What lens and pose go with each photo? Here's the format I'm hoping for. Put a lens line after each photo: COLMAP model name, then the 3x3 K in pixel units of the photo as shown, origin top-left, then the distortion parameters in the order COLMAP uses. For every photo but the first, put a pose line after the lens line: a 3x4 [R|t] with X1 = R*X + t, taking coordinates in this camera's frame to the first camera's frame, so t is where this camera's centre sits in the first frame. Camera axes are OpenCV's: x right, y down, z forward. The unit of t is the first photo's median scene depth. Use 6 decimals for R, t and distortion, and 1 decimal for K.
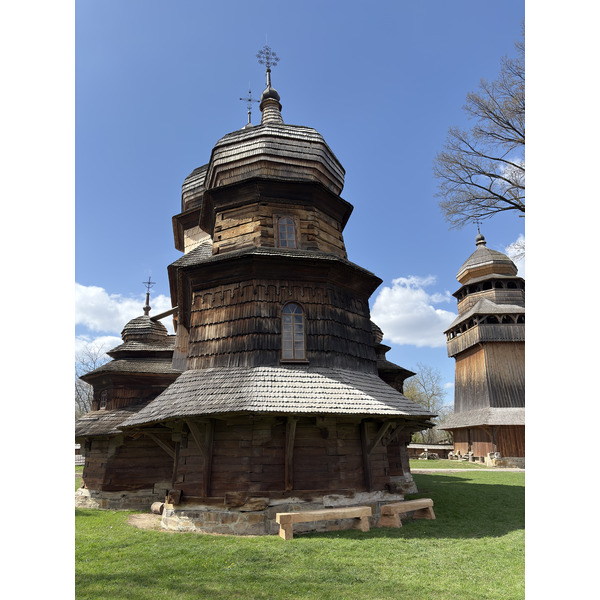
lens RADIAL K [[451.8, 0, 299.5], [0, 451.8, 301.6], [0, 0, 1]] dist [0.054233, -0.051375]
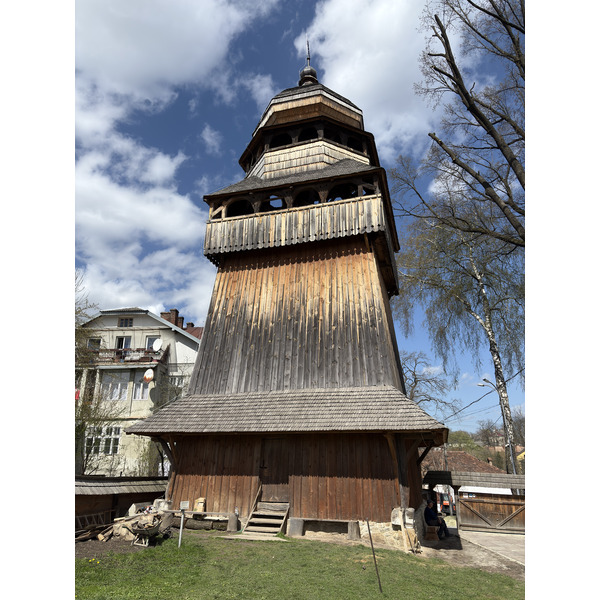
lens RADIAL K [[451.8, 0, 299.5], [0, 451.8, 301.6], [0, 0, 1]] dist [0.054233, -0.051375]
pose [[0.372973, 0.323192, 0.869735, 0.093456], [-0.297075, 0.929624, -0.218050, 0.767000], [-0.878998, -0.177050, 0.442737, 2.569819]]
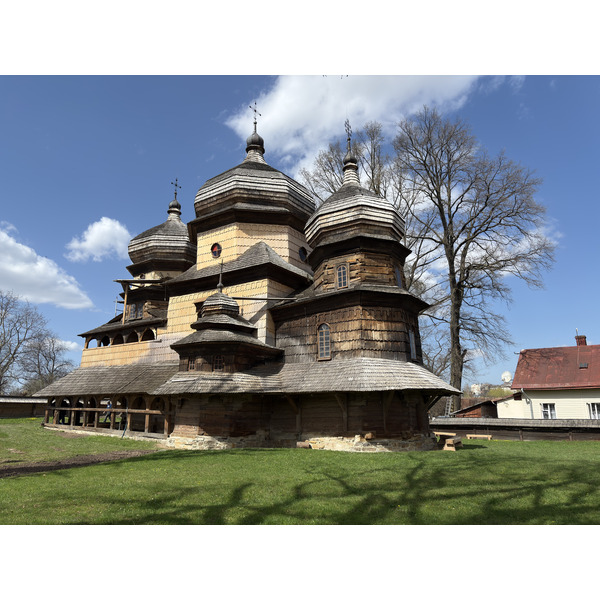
lens RADIAL K [[451.8, 0, 299.5], [0, 451.8, 301.6], [0, 0, 1]] dist [0.054233, -0.051375]
pose [[0.729123, 0.182171, 0.659692, -1.264801], [-0.229558, 0.973179, -0.015021, 0.032184], [-0.644735, -0.140486, 0.751386, -0.005032]]
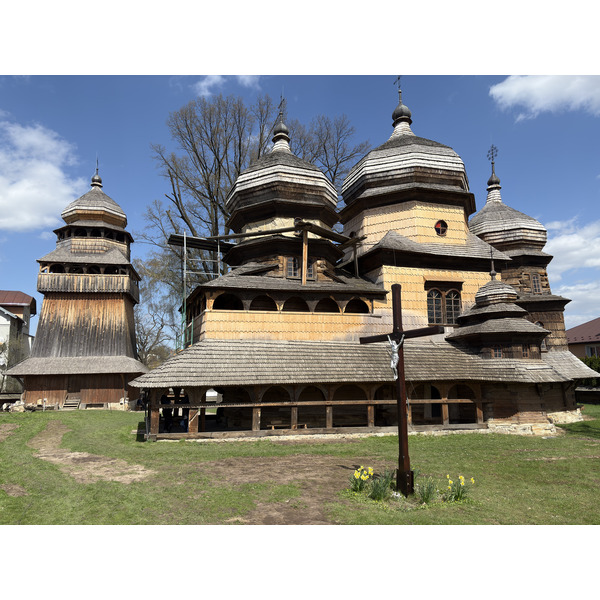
lens RADIAL K [[451.8, 0, 299.5], [0, 451.8, 301.6], [0, 0, 1]] dist [0.054233, -0.051375]
pose [[-0.121094, 0.182611, 0.975700, -1.879552], [-0.281410, 0.936291, -0.210161, 0.624965], [-0.951916, -0.300021, -0.061990, 2.038720]]
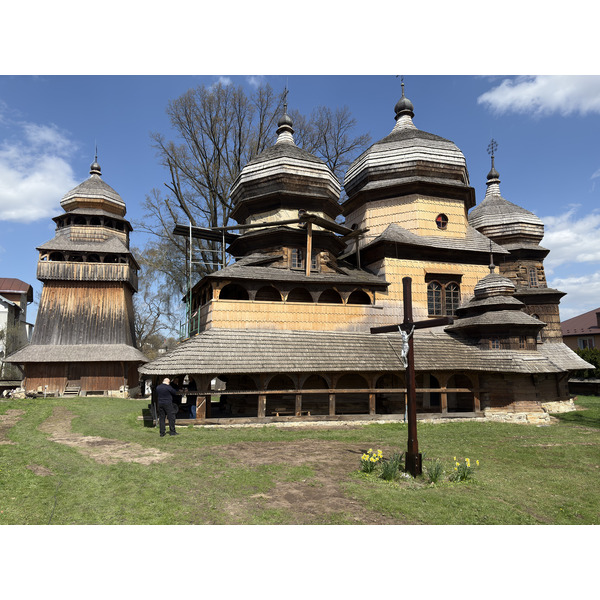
lens RADIAL K [[451.8, 0, 299.5], [0, 451.8, 301.6], [0, 0, 1]] dist [0.054233, -0.051375]
pose [[-0.135366, 0.160326, 0.977738, -1.905209], [-0.288246, 0.937765, -0.193679, 0.638705], [-0.947940, -0.308047, -0.080728, 2.070499]]
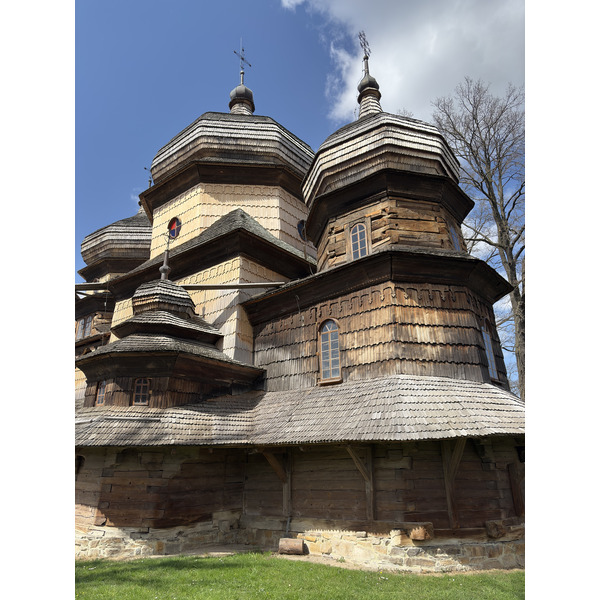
lens RADIAL K [[450.5, 0, 299.7], [0, 450.5, 305.5], [0, 0, 1]] dist [0.007755, 0.006564]
pose [[0.787028, 0.214965, 0.578254, -0.767197], [-0.205348, 0.975161, -0.083027, 0.115314], [-0.581738, -0.053399, 0.811621, 0.382773]]
